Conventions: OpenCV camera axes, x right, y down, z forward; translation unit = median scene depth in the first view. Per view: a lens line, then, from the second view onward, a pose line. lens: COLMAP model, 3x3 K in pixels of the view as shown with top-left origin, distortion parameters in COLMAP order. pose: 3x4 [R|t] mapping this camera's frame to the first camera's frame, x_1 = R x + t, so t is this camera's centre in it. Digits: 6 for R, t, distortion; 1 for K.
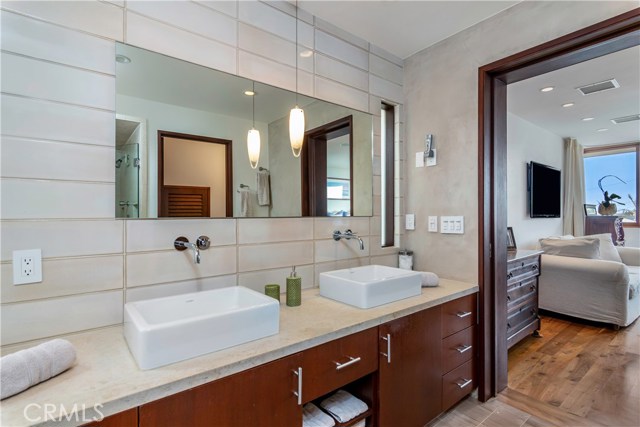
lens RADIAL K [[319.1, 0, 320.3], [0, 319.1, 214.6], [0, 0, 1]] dist [-0.000797, 0.000175]
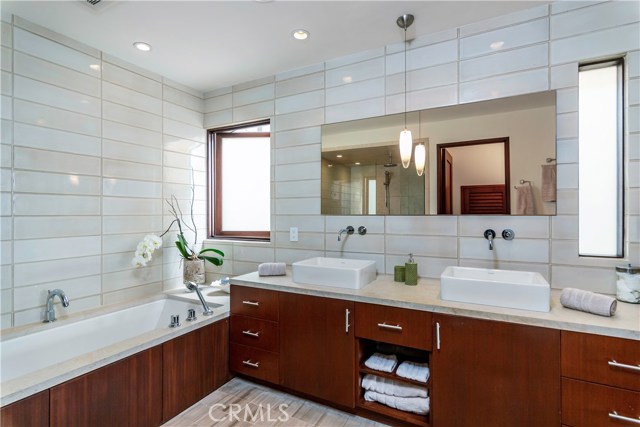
lens RADIAL K [[319.1, 0, 320.6], [0, 319.1, 213.4], [0, 0, 1]] dist [-0.000797, 0.000175]
pose [[0.381775, 0.006576, -0.924232, 0.801357], [0.001792, 0.999968, 0.007855, -0.007637], [0.924254, -0.004655, 0.381751, 0.157938]]
